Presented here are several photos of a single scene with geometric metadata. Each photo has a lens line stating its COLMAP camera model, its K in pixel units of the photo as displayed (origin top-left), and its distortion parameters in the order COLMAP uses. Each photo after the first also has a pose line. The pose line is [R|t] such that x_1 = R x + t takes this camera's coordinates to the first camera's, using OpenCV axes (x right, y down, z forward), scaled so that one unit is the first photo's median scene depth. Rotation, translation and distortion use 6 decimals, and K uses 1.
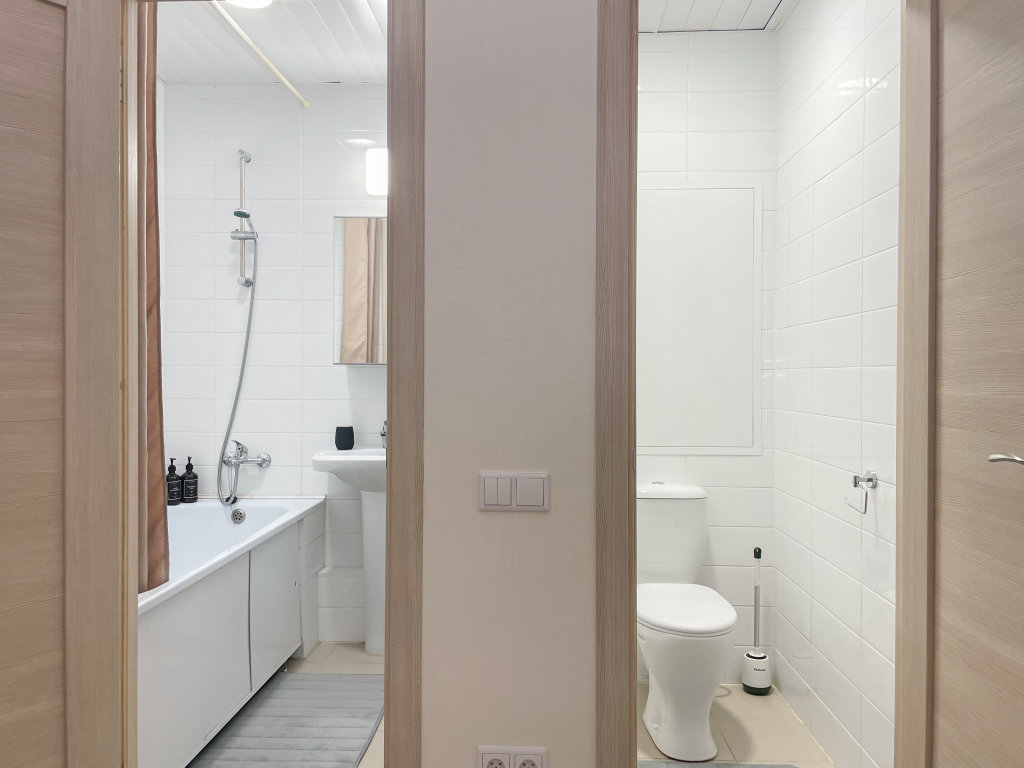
lens RADIAL K [[760.3, 0, 505.8], [0, 760.3, 379.9], [0, 0, 1]] dist [0.033394, -0.028981]
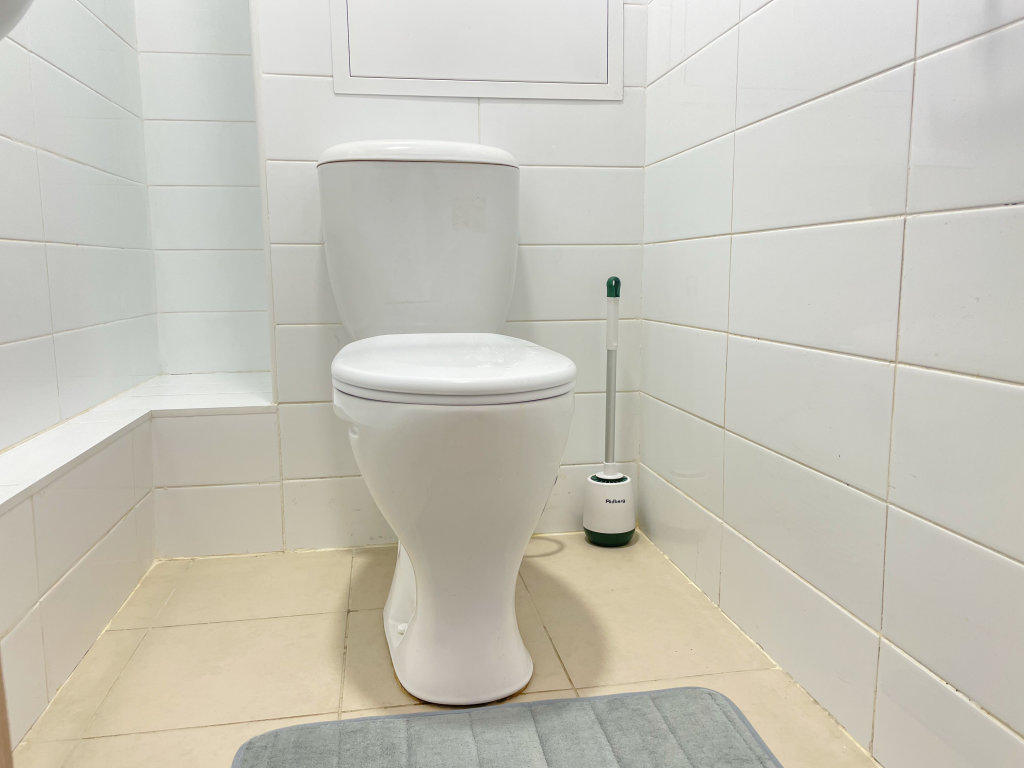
lens RADIAL K [[760.3, 0, 514.3], [0, 760.3, 387.9], [0, 0, 1]] dist [0.033394, -0.028981]
pose [[0.975853, -0.041455, 0.214457, 0.149172], [0.010270, 0.989447, 0.144530, 0.218942], [-0.218185, -0.138838, 0.965981, 0.503235]]
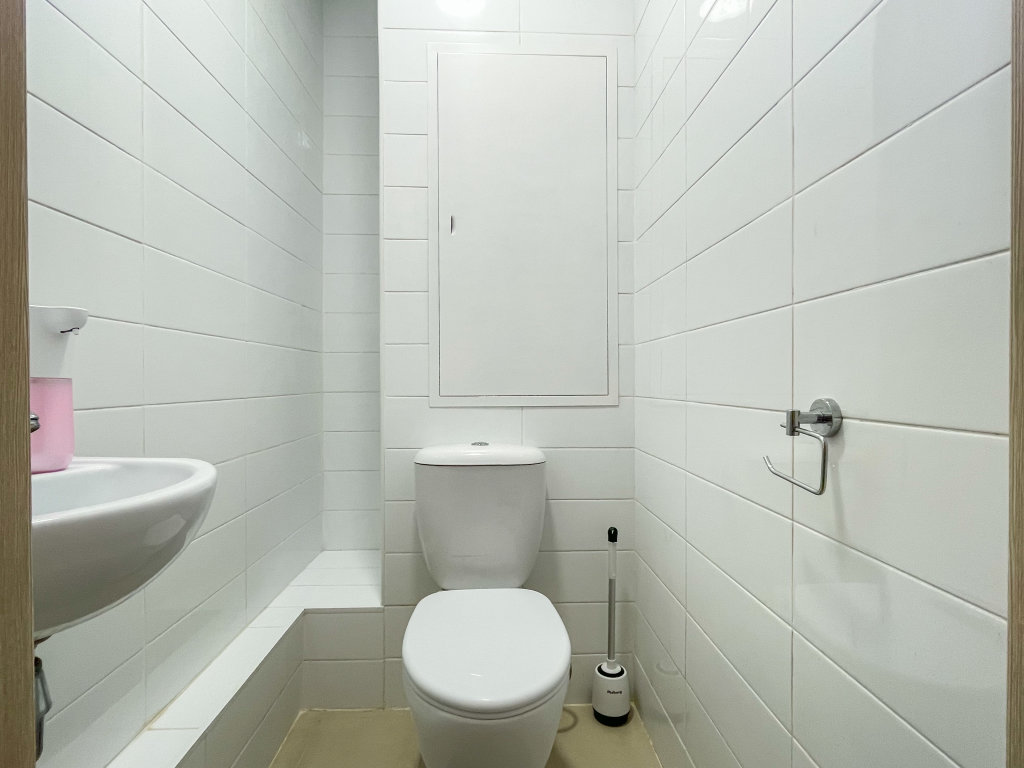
lens RADIAL K [[509.7, 0, 511.0], [0, 509.7, 382.6], [0, 0, 1]] dist [-0.013741, -0.000544]
pose [[0.996592, -0.003039, 0.082438, 0.189359], [0.003199, 0.999993, -0.001806, 0.077581], [-0.082432, 0.002064, 0.996595, 0.509827]]
